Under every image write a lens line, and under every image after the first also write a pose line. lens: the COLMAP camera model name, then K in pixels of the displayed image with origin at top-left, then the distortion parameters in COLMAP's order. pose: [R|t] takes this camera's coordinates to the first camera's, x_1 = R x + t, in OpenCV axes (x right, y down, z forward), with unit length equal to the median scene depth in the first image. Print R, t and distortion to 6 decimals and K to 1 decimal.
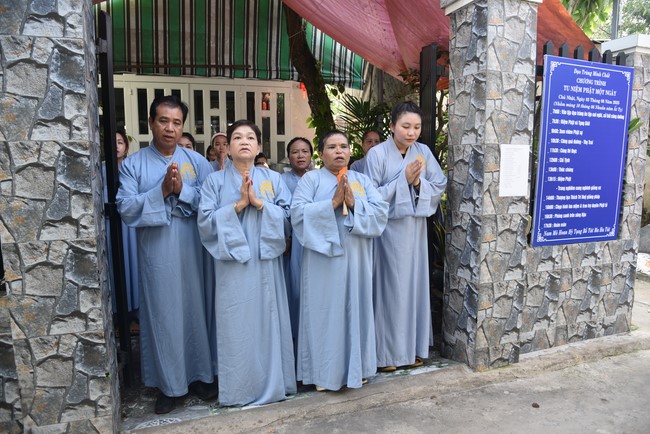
lens RADIAL K [[445.5, 0, 321.2], [0, 445.5, 222.9], [0, 0, 1]] dist [-0.106247, 0.048209]
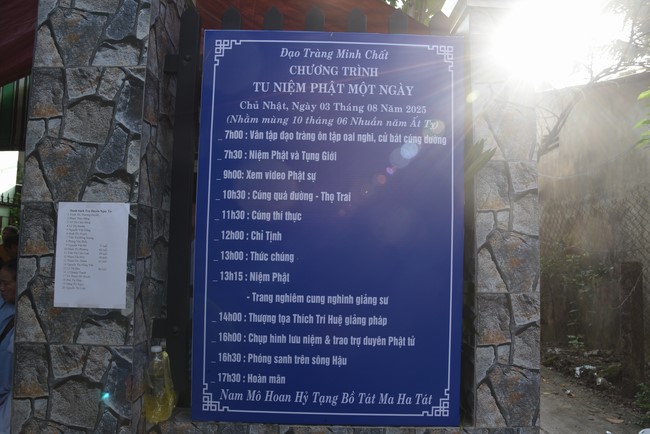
lens RADIAL K [[445.5, 0, 324.7], [0, 445.5, 217.0], [0, 0, 1]] dist [-0.106247, 0.048209]
pose [[0.941657, -0.007779, -0.336484, 0.776537], [-0.062627, 0.978224, -0.197878, -0.074693], [0.330696, 0.207407, 0.920664, 0.576862]]
